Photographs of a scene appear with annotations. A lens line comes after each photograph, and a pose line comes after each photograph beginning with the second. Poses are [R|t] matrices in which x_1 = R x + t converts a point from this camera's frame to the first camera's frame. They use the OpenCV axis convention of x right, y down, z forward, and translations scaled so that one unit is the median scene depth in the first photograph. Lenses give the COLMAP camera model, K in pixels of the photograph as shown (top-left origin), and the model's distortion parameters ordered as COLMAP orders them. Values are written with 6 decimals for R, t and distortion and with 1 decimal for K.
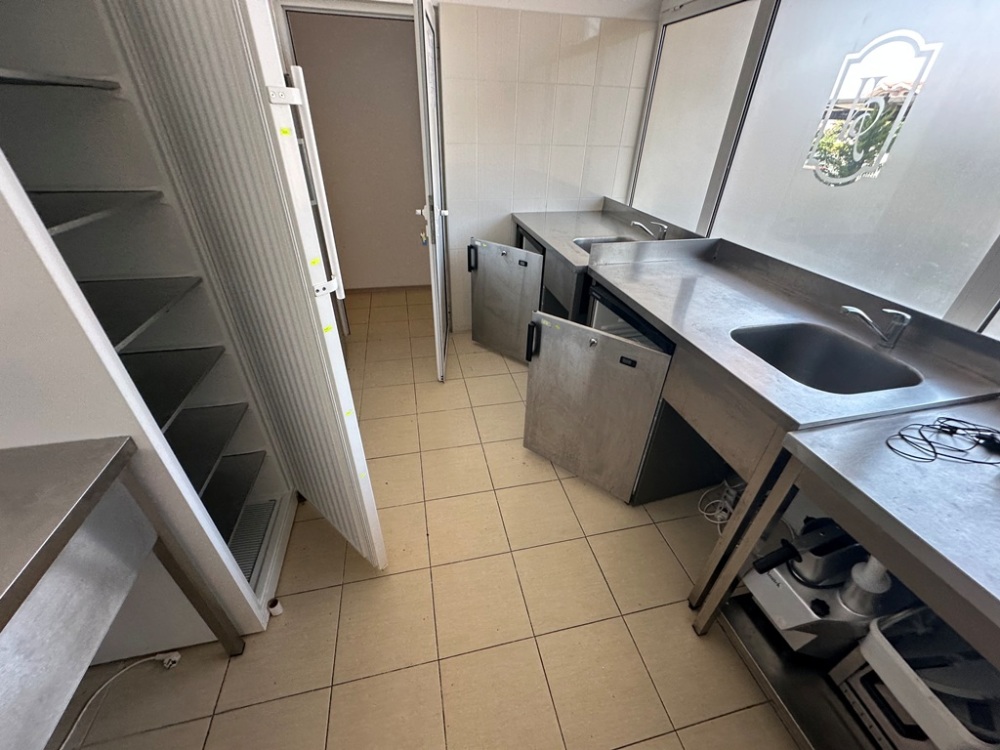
lens RADIAL K [[399.1, 0, 500.5], [0, 399.1, 374.4], [0, 0, 1]] dist [-0.001584, 0.000769]
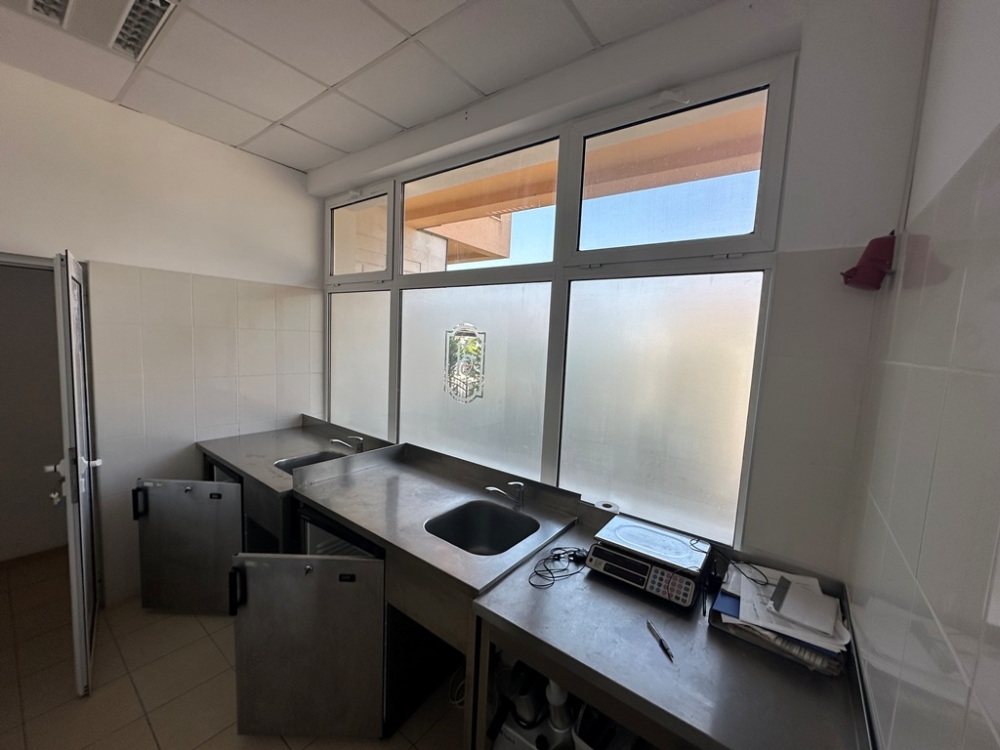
lens RADIAL K [[399.1, 0, 498.2], [0, 399.1, 377.2], [0, 0, 1]] dist [-0.001584, 0.000769]
pose [[0.775810, -0.051987, 0.628821, -0.001369], [0.320852, 0.890633, -0.322220, -0.027460], [-0.543298, 0.451741, 0.707643, -0.140975]]
